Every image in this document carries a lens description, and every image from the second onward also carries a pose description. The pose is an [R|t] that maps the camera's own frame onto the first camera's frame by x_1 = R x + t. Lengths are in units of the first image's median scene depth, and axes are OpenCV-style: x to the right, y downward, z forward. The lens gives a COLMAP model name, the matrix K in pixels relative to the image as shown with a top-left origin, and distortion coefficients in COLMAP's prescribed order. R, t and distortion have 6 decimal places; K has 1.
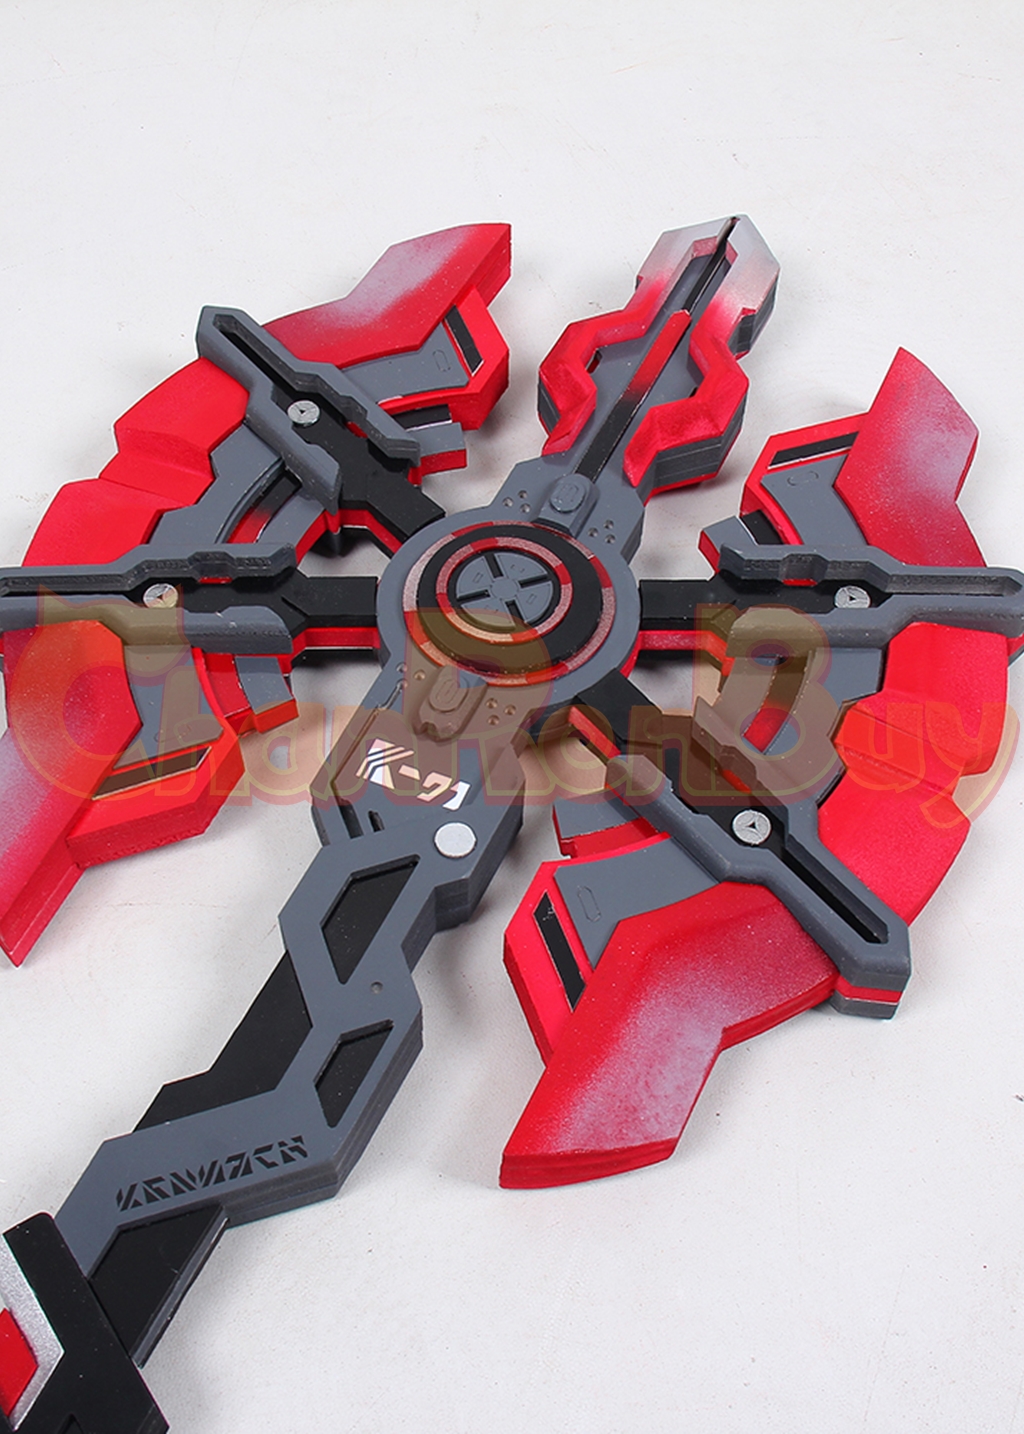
lens RADIAL K [[1771.2, 0, 527.2], [0, 1771.2, 708.0], [0, 0, 1]] dist [-0.171195, 0.000000]
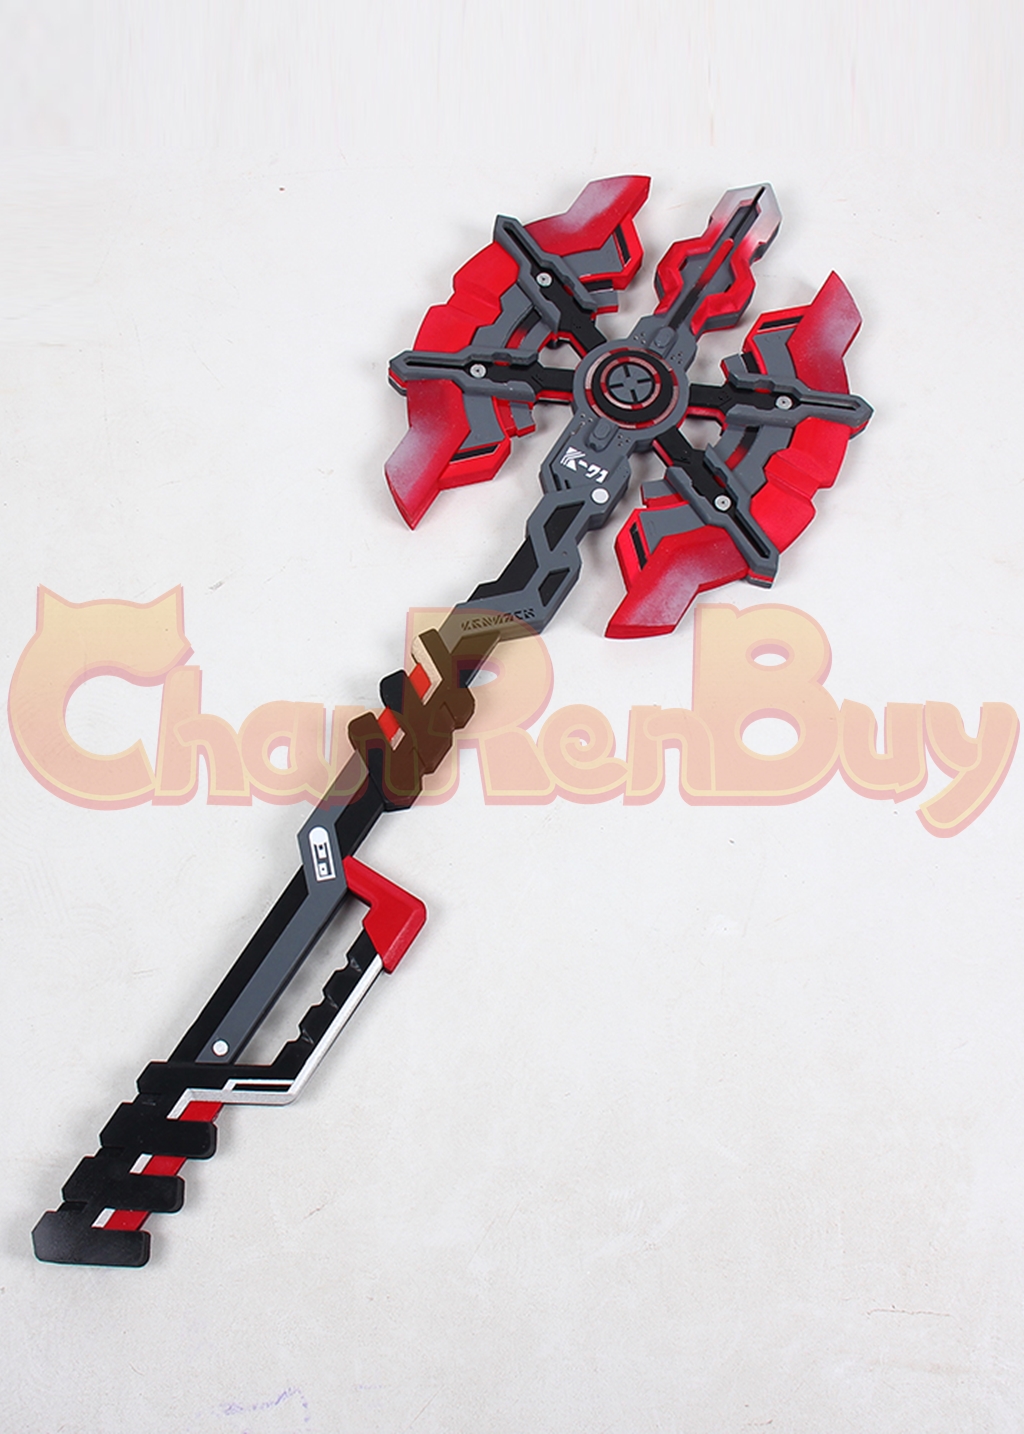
lens RADIAL K [[1771.2, 0, 509.9], [0, 1771.2, 722.1], [0, 0, 1]] dist [-0.171195, 0.000000]
pose [[0.993960, 0.105382, -0.030637, -0.052912], [-0.092775, 0.955978, 0.278386, -0.271557], [0.058625, -0.273862, 0.959980, -1.320749]]
